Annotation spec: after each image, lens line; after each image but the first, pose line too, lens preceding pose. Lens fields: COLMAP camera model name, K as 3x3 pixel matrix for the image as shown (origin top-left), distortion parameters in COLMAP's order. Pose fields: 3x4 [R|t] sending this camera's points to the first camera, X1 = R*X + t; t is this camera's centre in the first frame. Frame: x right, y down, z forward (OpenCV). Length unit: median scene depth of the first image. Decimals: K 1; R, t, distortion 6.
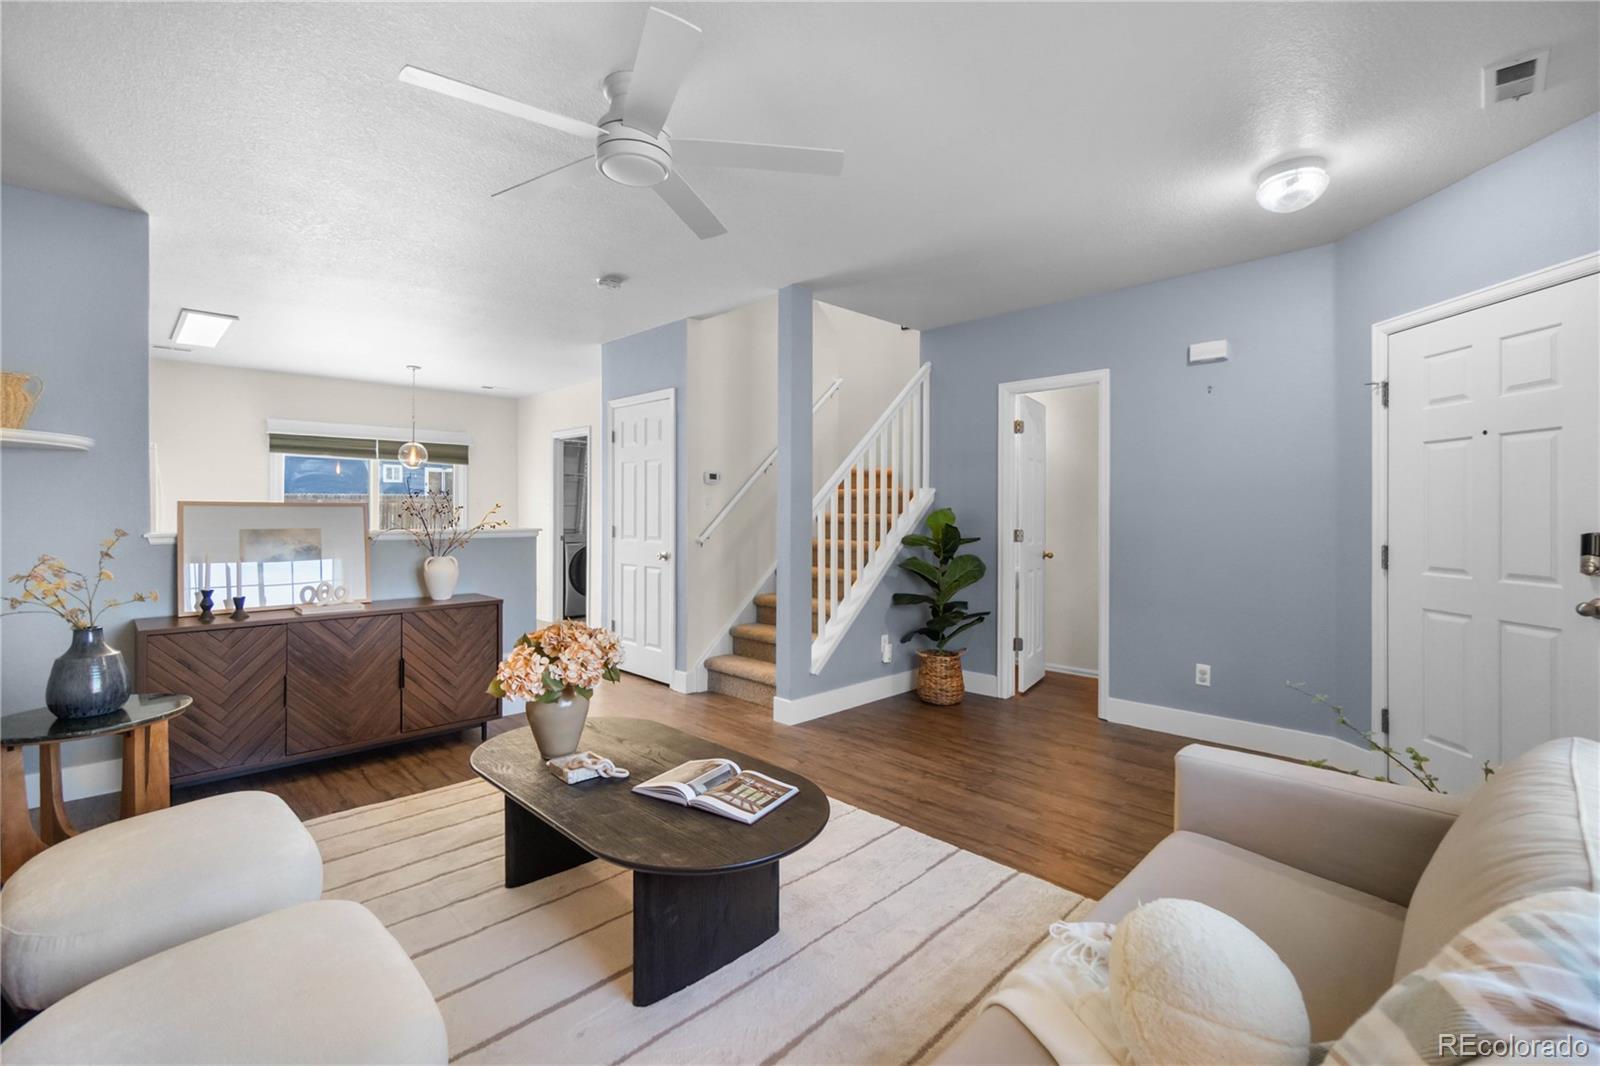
lens RADIAL K [[710.5, 0, 784.5], [0, 710.5, 522.3], [0, 0, 1]] dist [-0.011903, -0.000101]
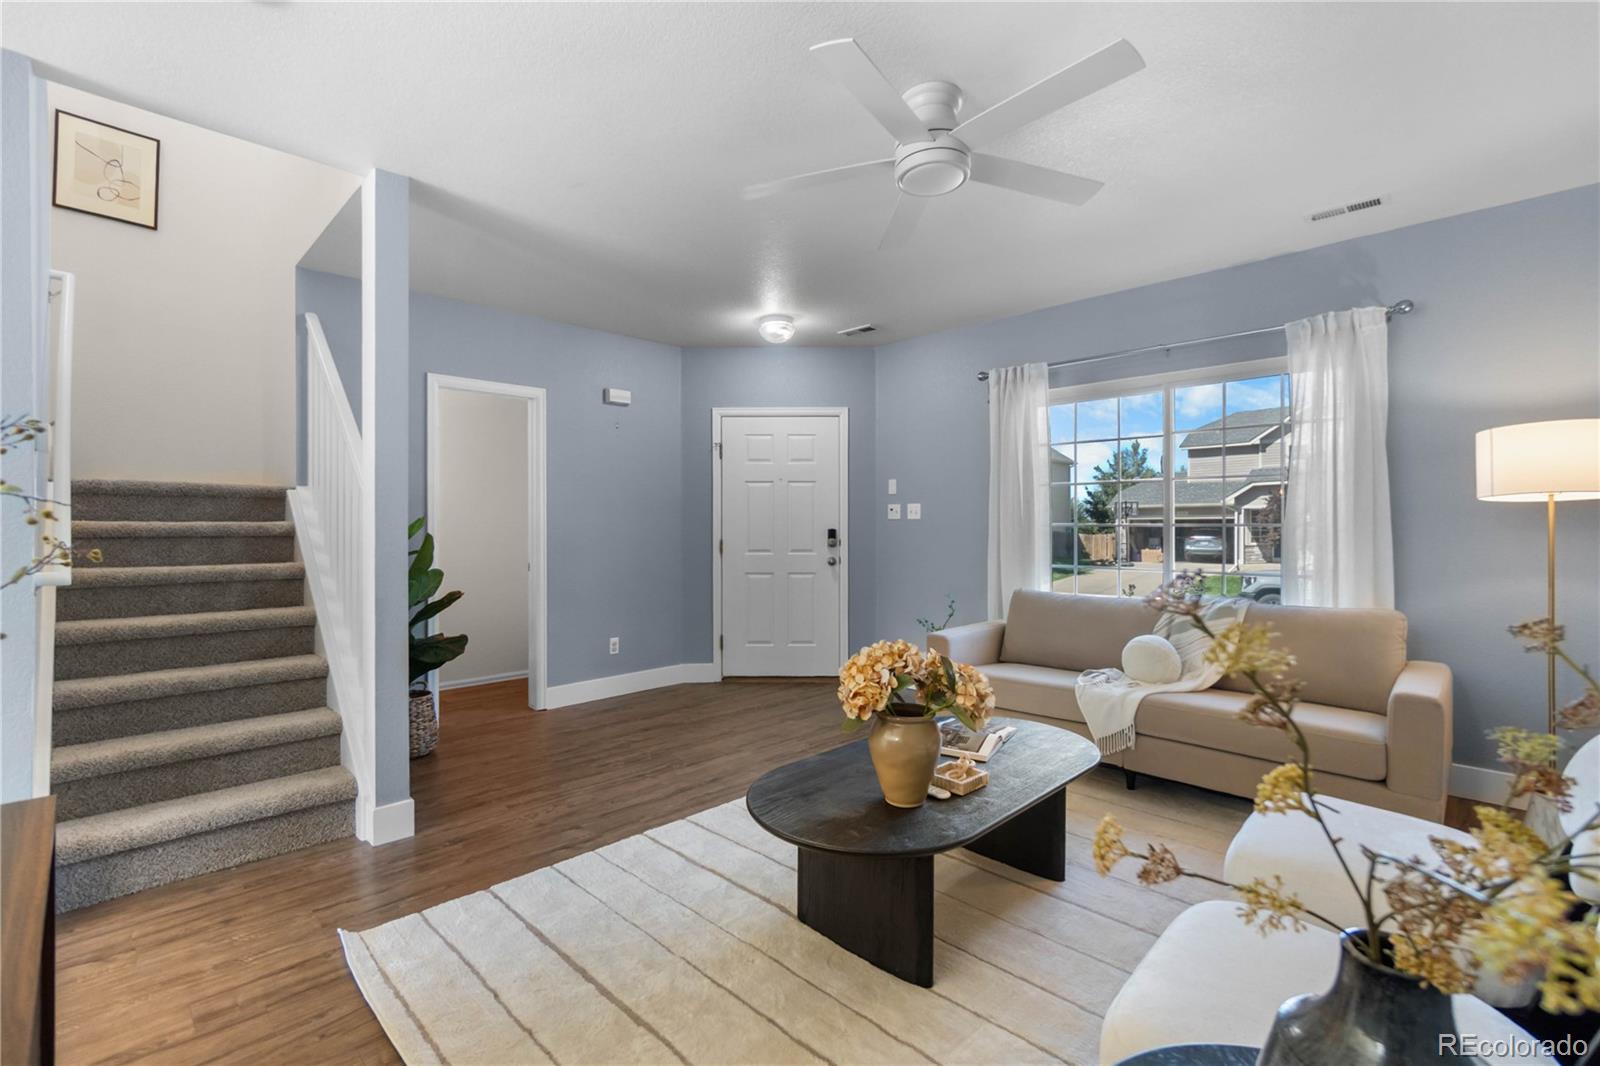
lens RADIAL K [[710.5, 0, 792.7], [0, 710.5, 528.3], [0, 0, 1]] dist [-0.011903, -0.000101]
pose [[-0.032292, 0.000279, 0.999478, -0.740482], [0.012874, 0.999917, 0.000137, 0.006502], [-0.999396, 0.012871, -0.032293, 0.749233]]
